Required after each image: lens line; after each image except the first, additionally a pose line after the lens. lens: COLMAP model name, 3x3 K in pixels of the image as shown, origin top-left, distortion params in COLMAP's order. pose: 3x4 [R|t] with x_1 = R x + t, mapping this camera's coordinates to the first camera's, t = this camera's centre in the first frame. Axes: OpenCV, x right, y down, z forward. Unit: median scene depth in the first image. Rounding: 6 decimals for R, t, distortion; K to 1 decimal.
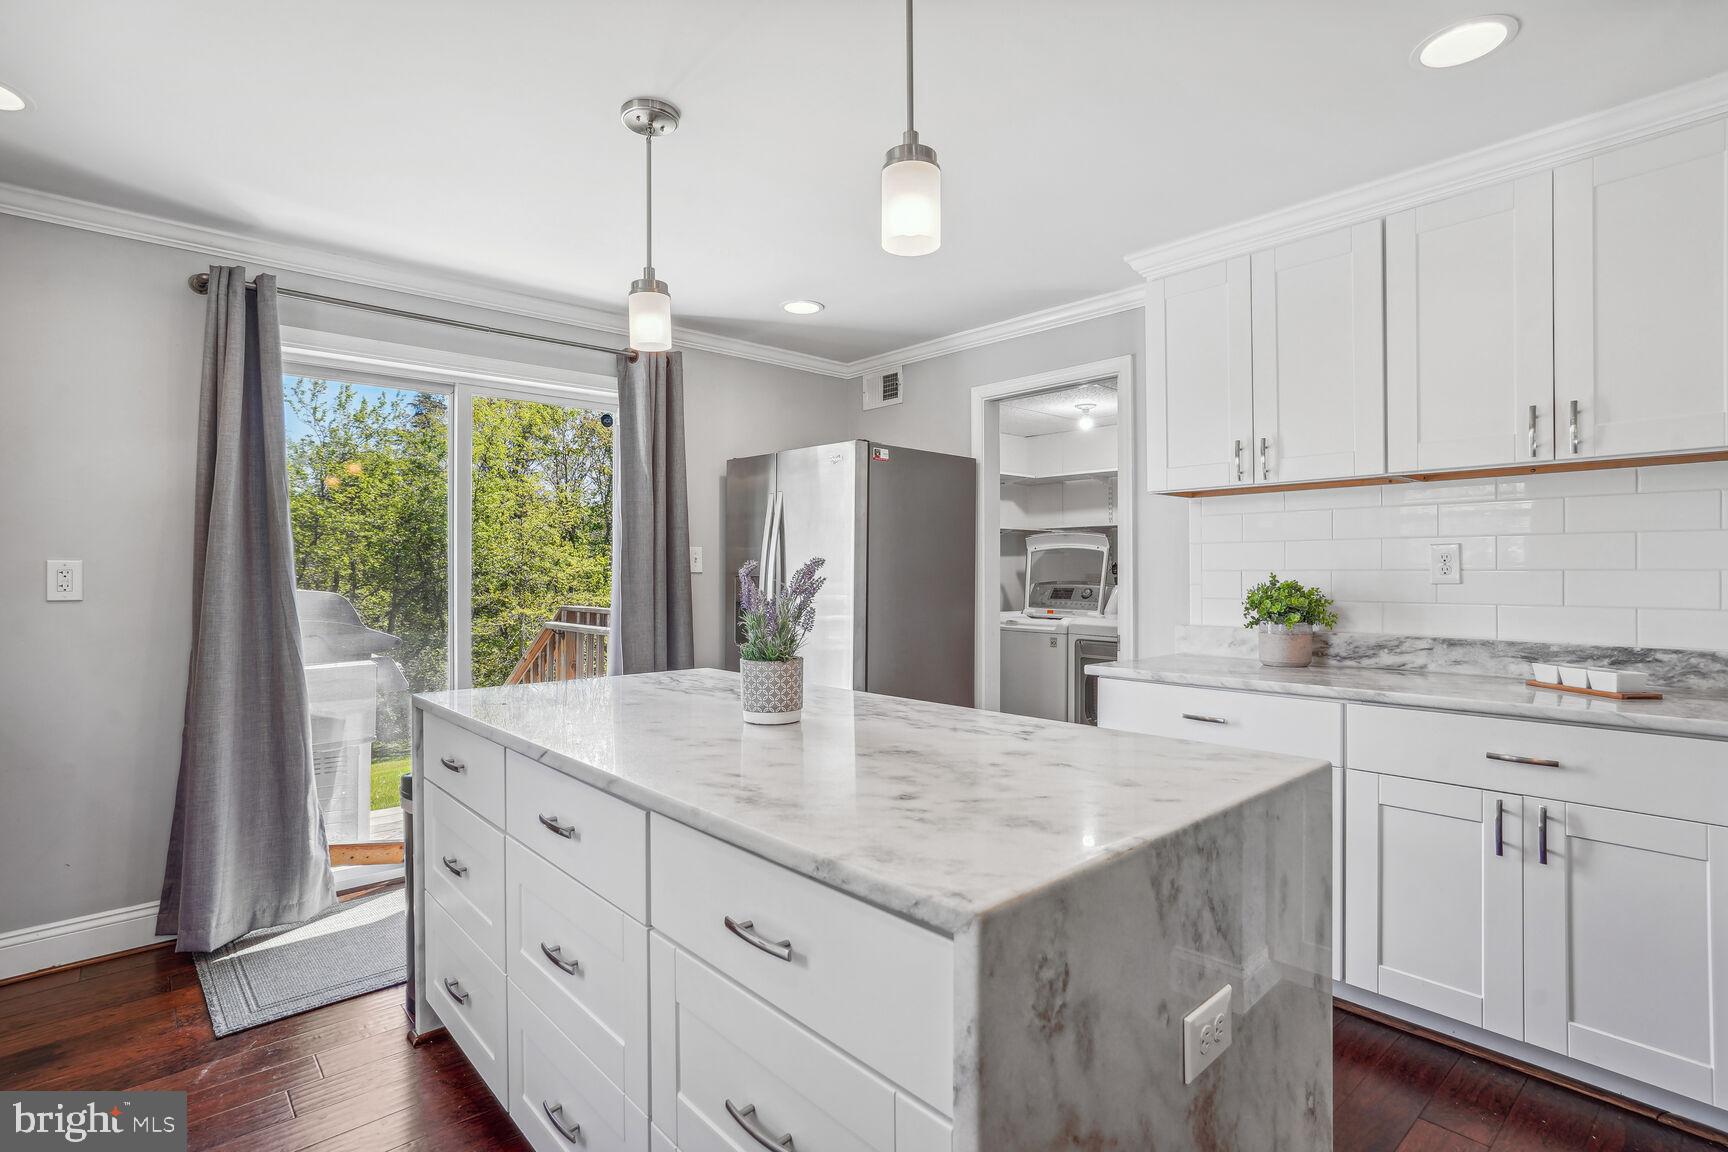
lens RADIAL K [[812.3, 0, 860.3], [0, 812.3, 584.4], [0, 0, 1]] dist [-0.000935, 0.000485]
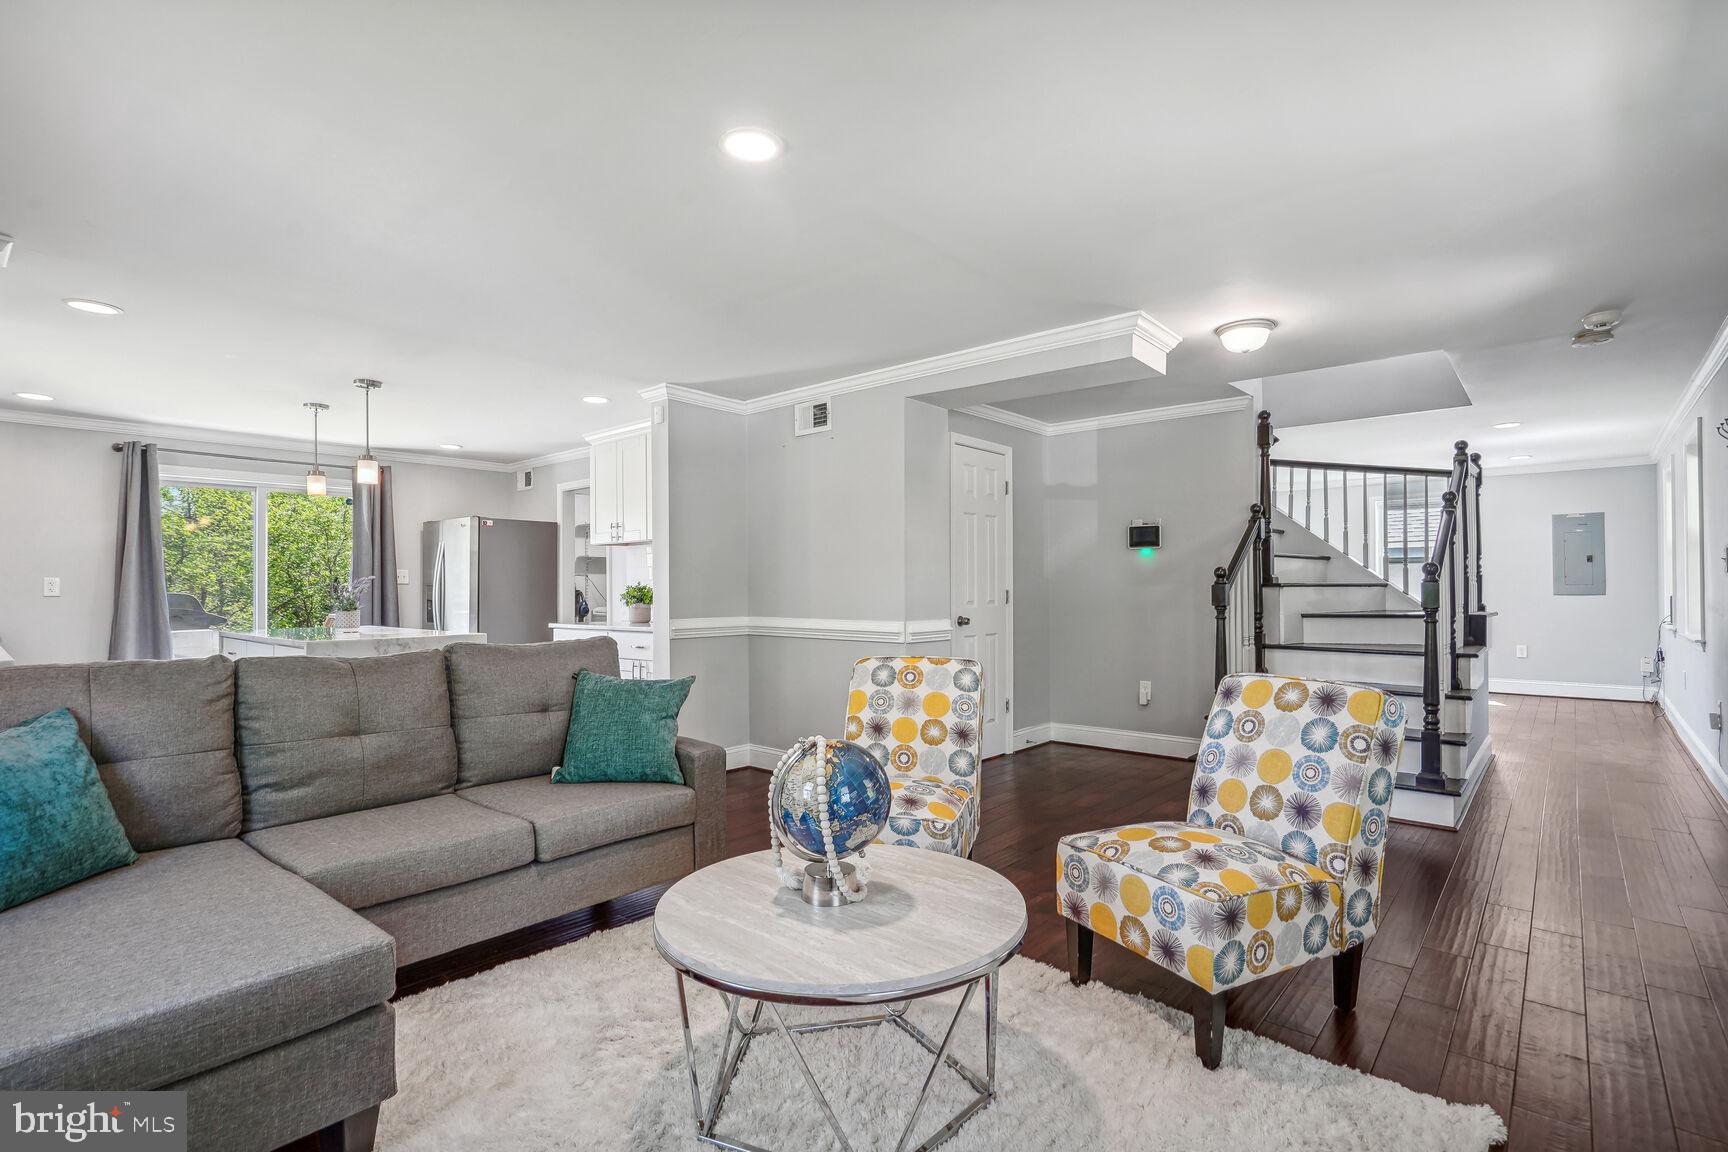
lens RADIAL K [[812.3, 0, 860.3], [0, 812.3, 584.4], [0, 0, 1]] dist [-0.000935, 0.000485]
pose [[0.994616, -0.004666, 0.103523, 0.639994], [0.006604, 0.999809, -0.018379, 0.027631], [-0.103418, 0.018964, 0.994457, -0.931841]]
